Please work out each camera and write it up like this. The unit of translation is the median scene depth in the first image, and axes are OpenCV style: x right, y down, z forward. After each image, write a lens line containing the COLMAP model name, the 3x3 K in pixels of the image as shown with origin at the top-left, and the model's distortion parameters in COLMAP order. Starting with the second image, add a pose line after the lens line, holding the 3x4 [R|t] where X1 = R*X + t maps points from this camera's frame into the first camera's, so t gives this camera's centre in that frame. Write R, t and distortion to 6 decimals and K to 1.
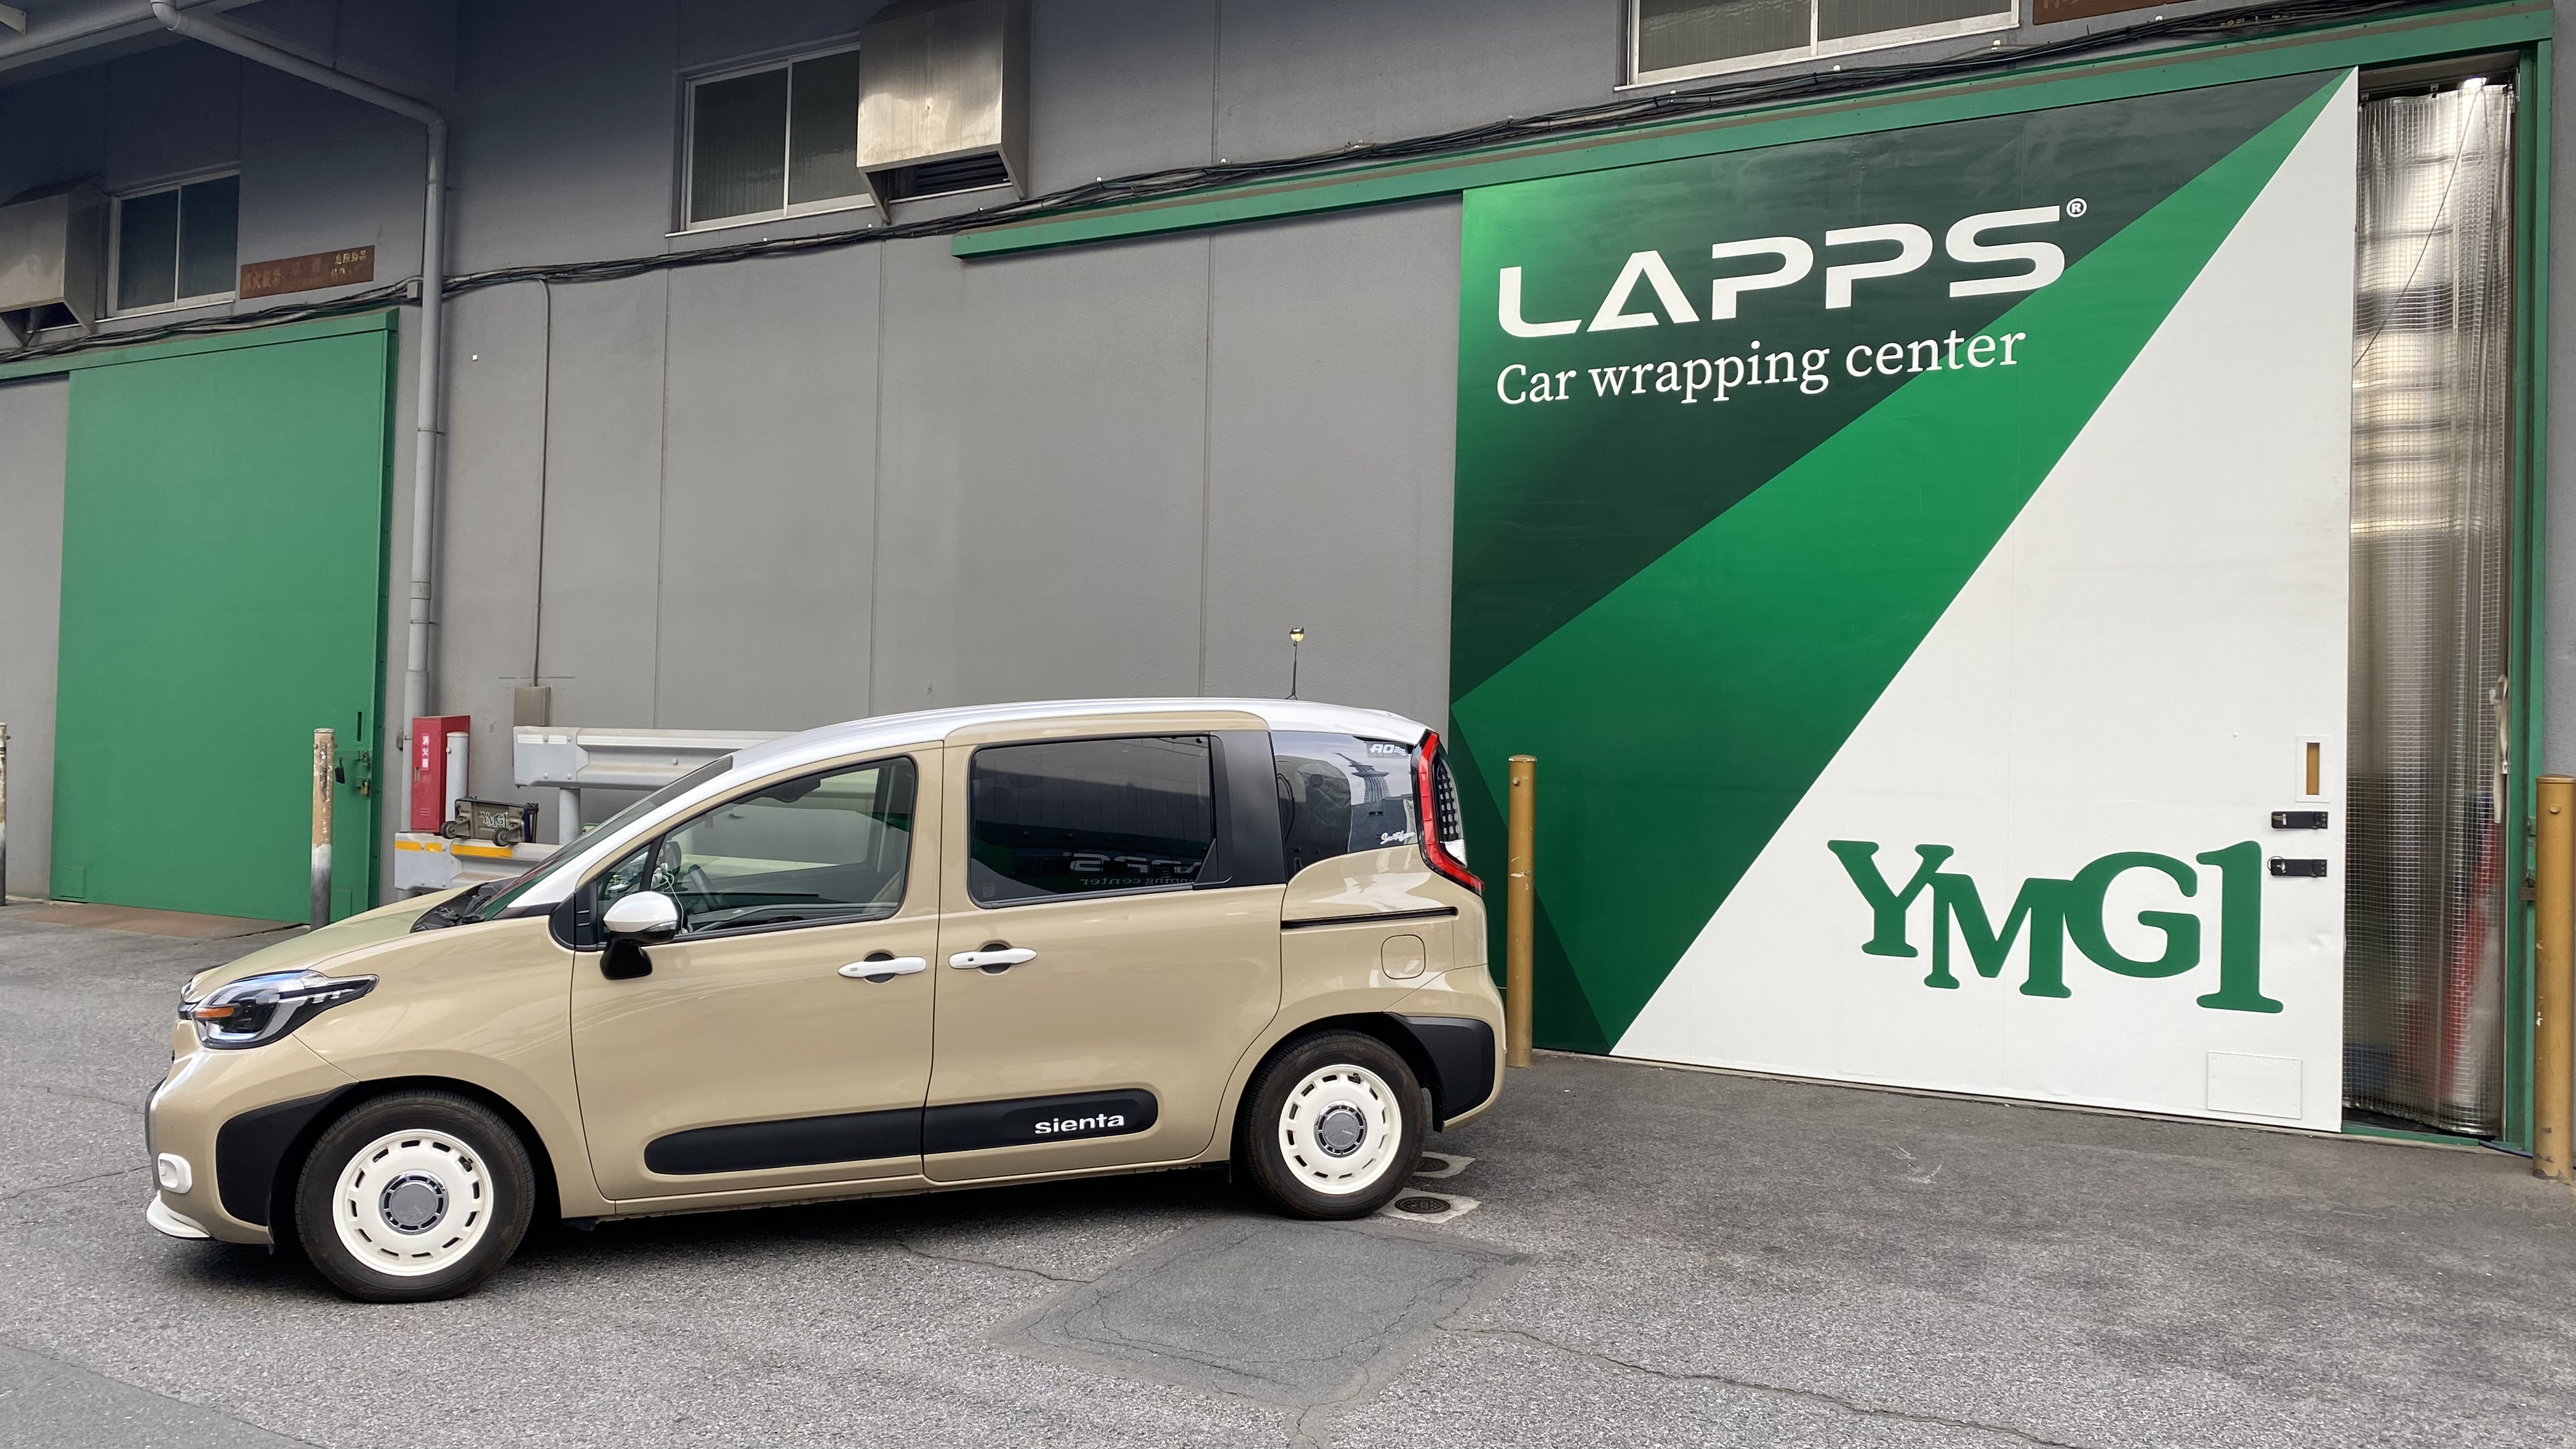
lens RADIAL K [[1968.2, 0, 1280.9], [0, 1968.2, 732.3], [0, 0, 1]] dist [-0.010664, 0.009700]
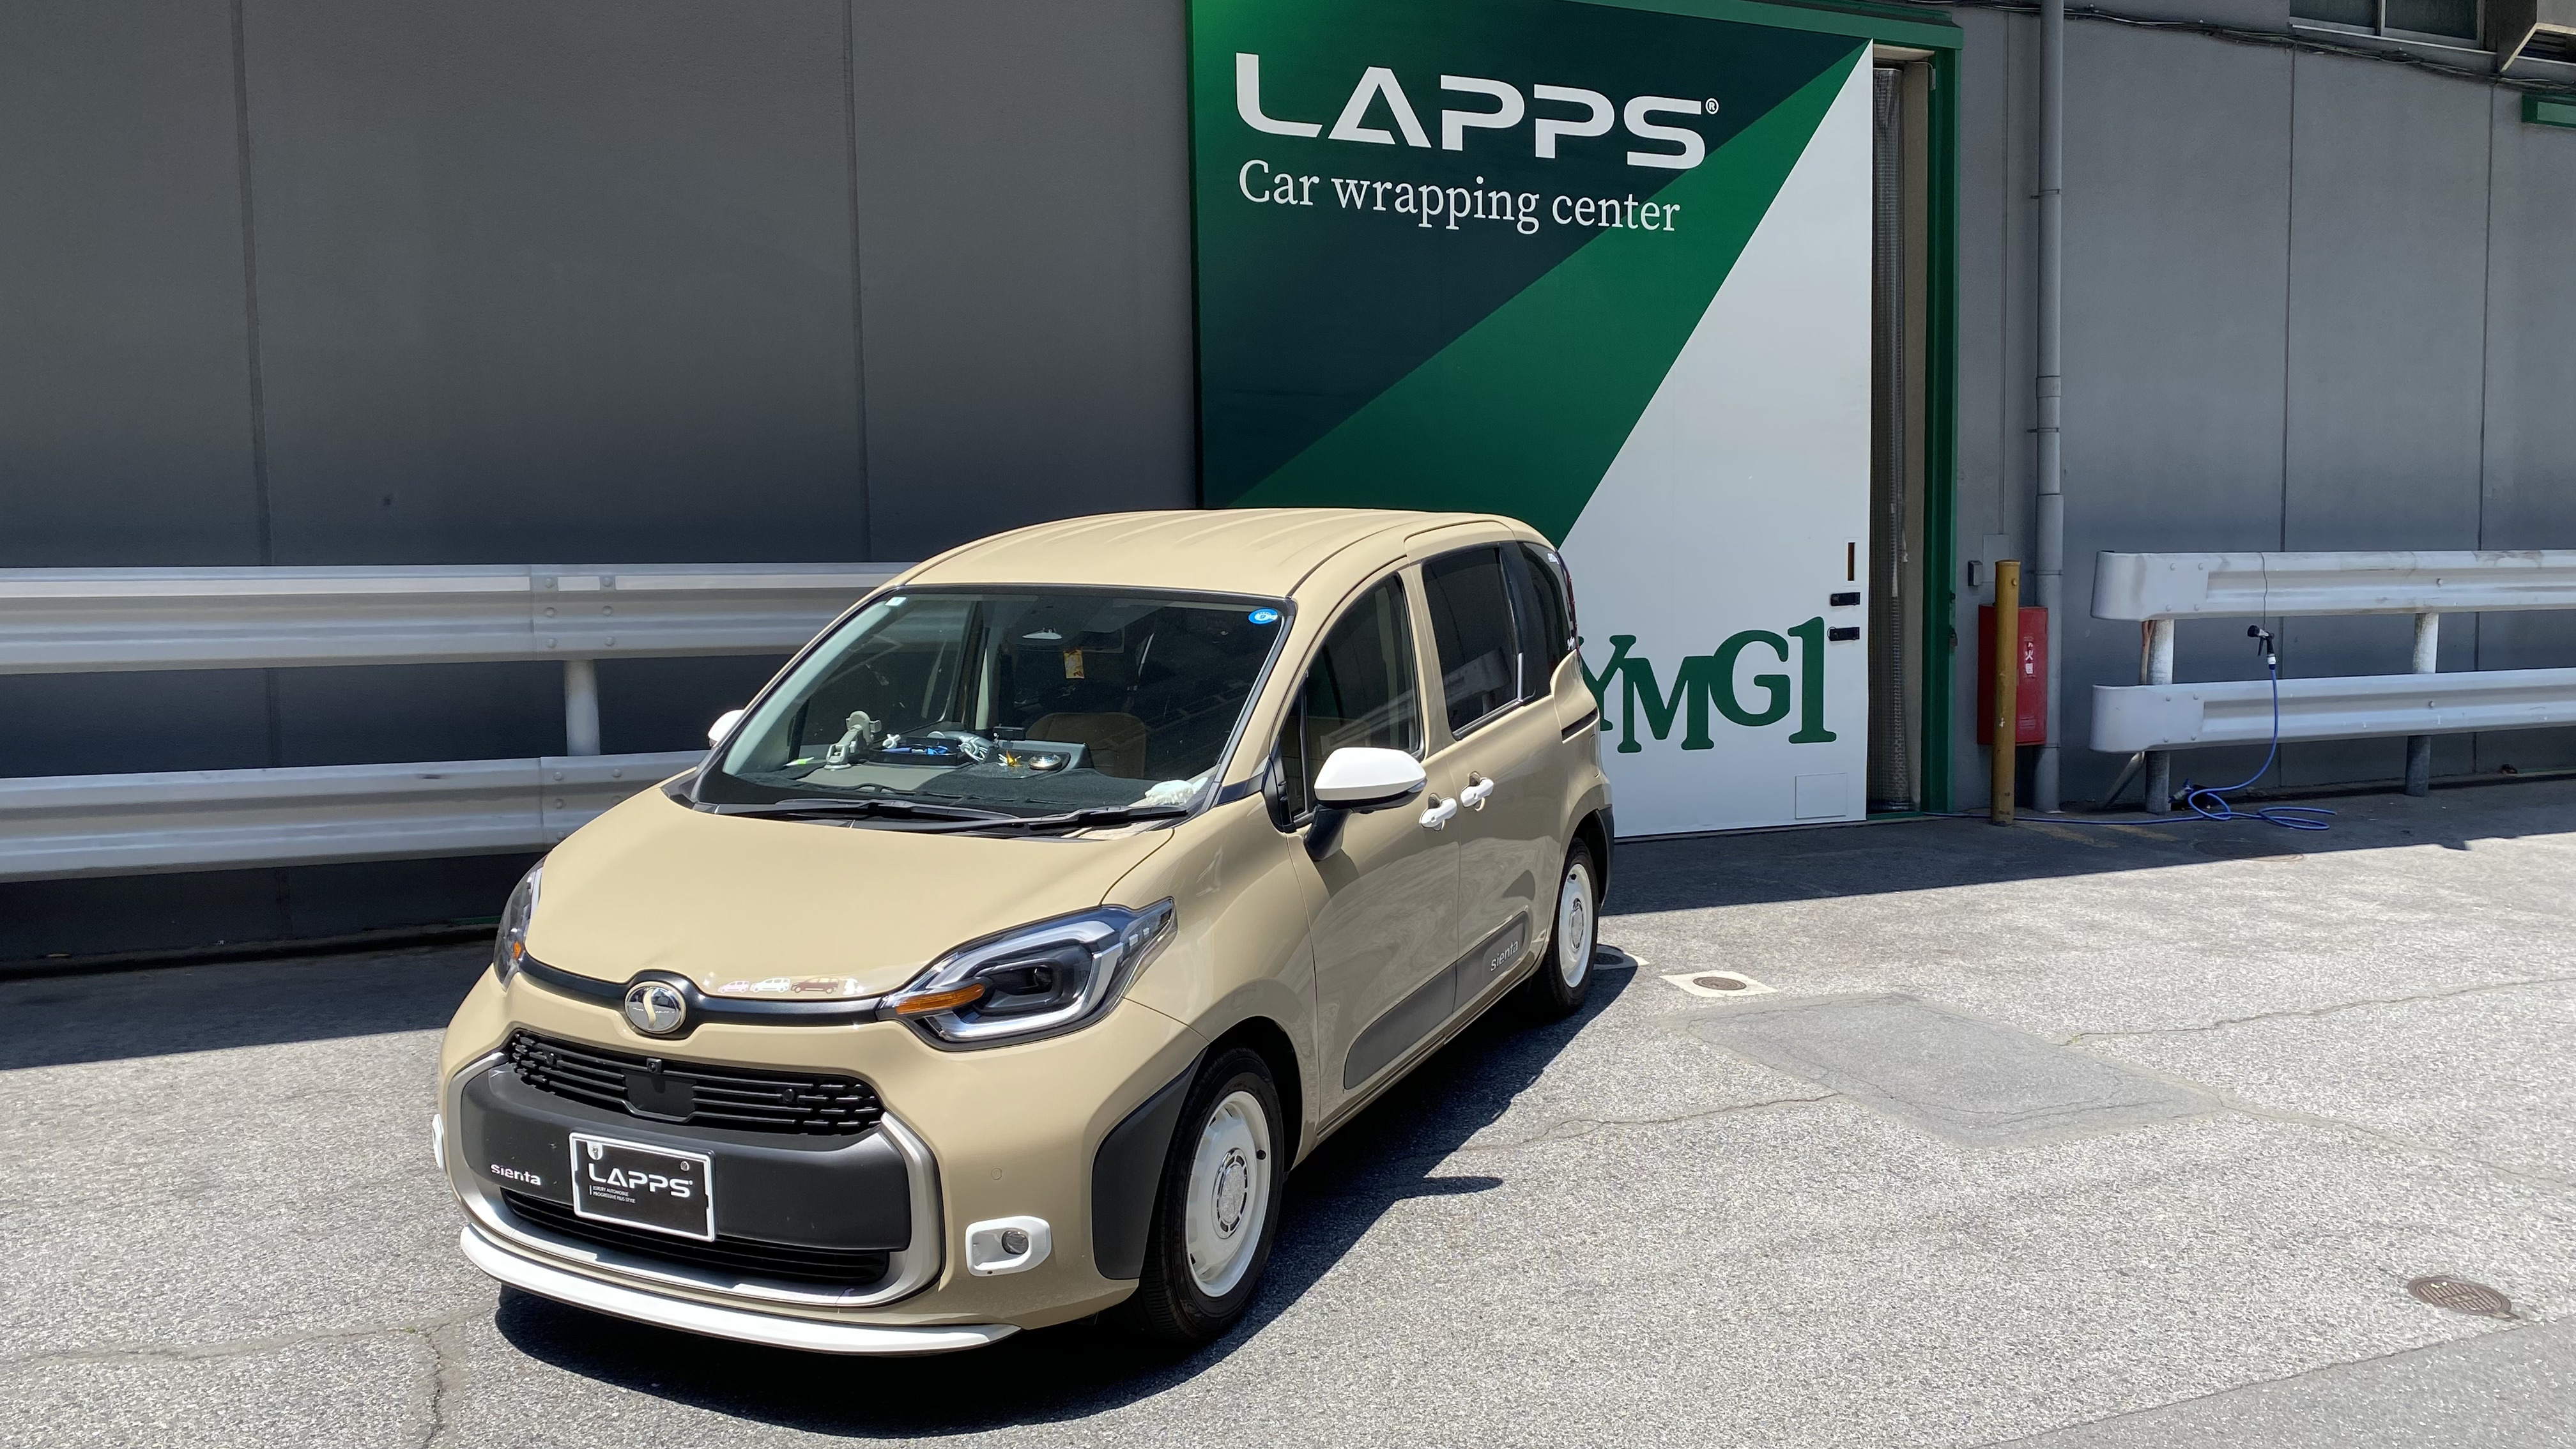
lens RADIAL K [[2011.4, 0, 1288.0], [0, 2011.4, 724.5], [0, 0, 1]] dist [0.059978, -0.007223]
pose [[0.568239, -0.086142, 0.818342, -0.781103], [0.015927, 0.995471, 0.093727, -0.006163], [-0.822709, -0.040226, 0.567038, 0.467784]]
